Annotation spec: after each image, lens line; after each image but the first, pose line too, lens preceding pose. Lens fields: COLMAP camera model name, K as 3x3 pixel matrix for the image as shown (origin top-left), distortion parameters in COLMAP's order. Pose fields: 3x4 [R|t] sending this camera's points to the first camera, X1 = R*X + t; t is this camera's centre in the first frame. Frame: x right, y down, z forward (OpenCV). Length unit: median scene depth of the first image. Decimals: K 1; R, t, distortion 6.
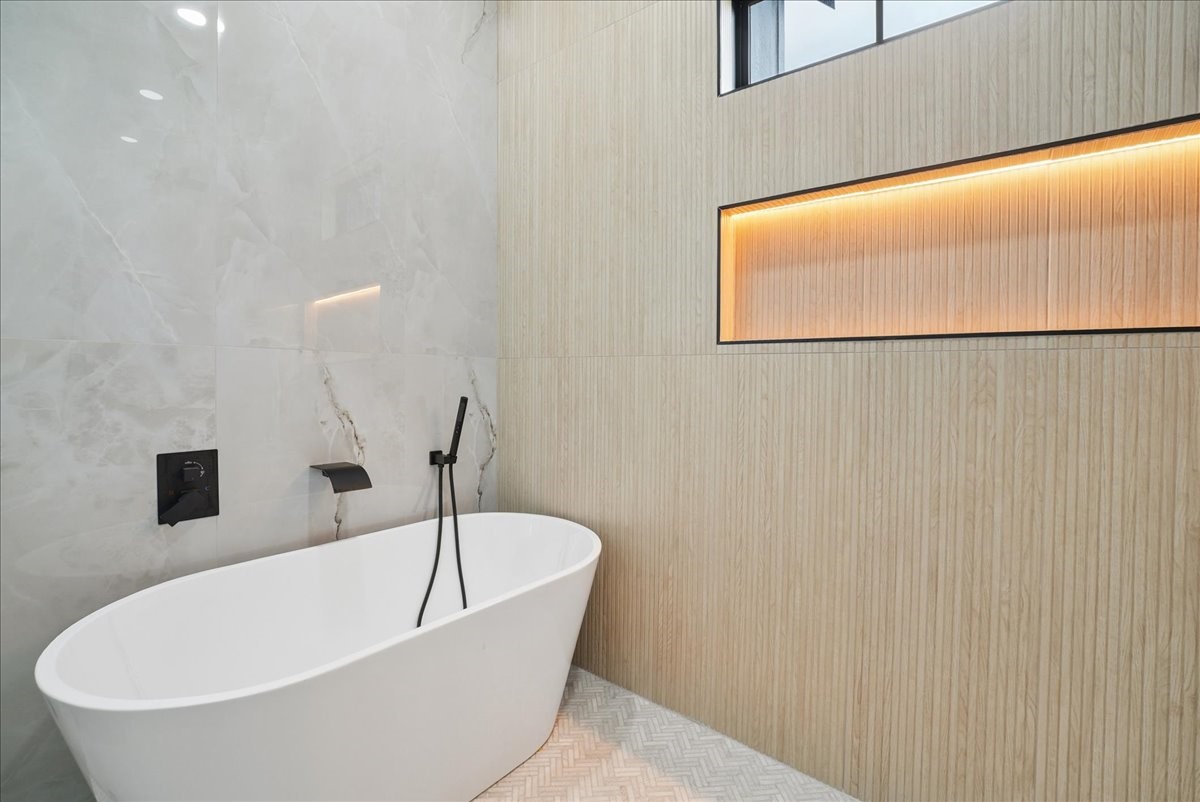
lens RADIAL K [[524.0, 0, 594.8], [0, 524.0, 389.1], [0, 0, 1]] dist [-0.023450, 0.000740]
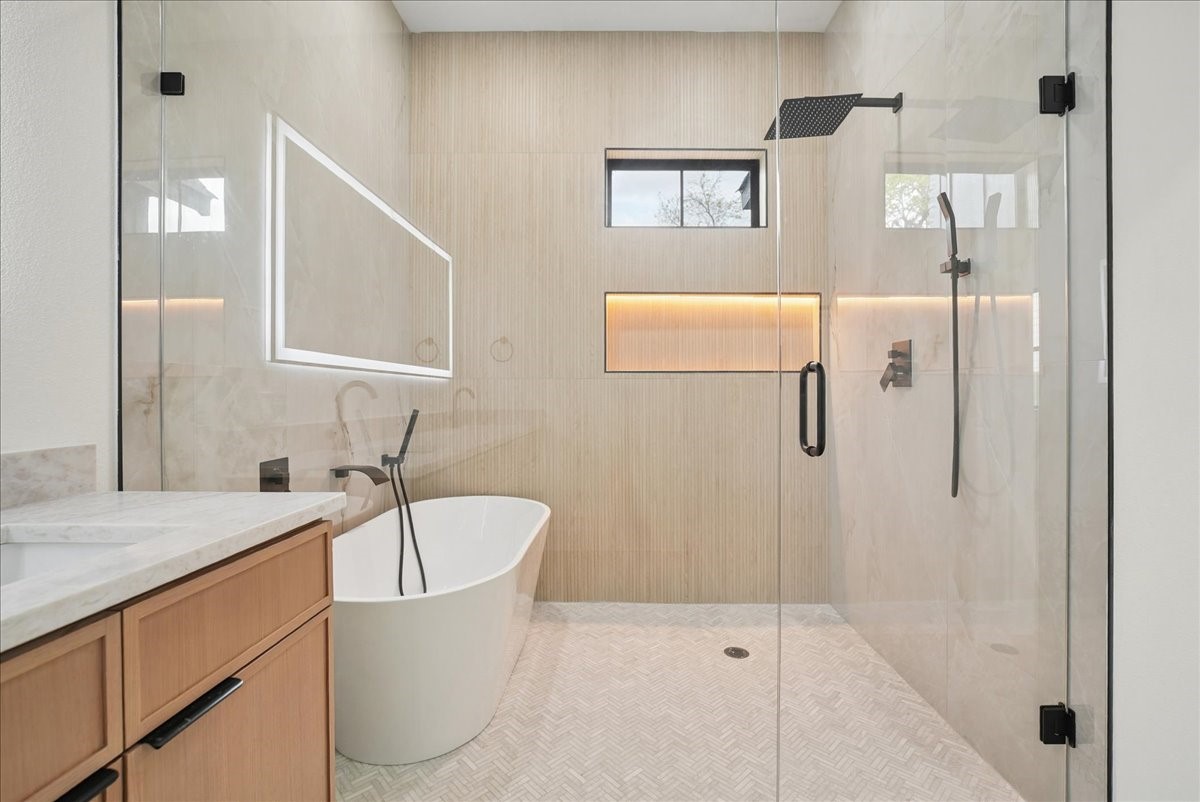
lens RADIAL K [[528.3, 0, 608.6], [0, 528.3, 401.0], [0, 0, 1]] dist [-0.026311, 0.000175]
pose [[0.791332, -0.019962, 0.611060, -0.823308], [0.021474, 0.999758, 0.004850, -0.002314], [-0.611009, 0.009284, 0.791569, -0.369981]]
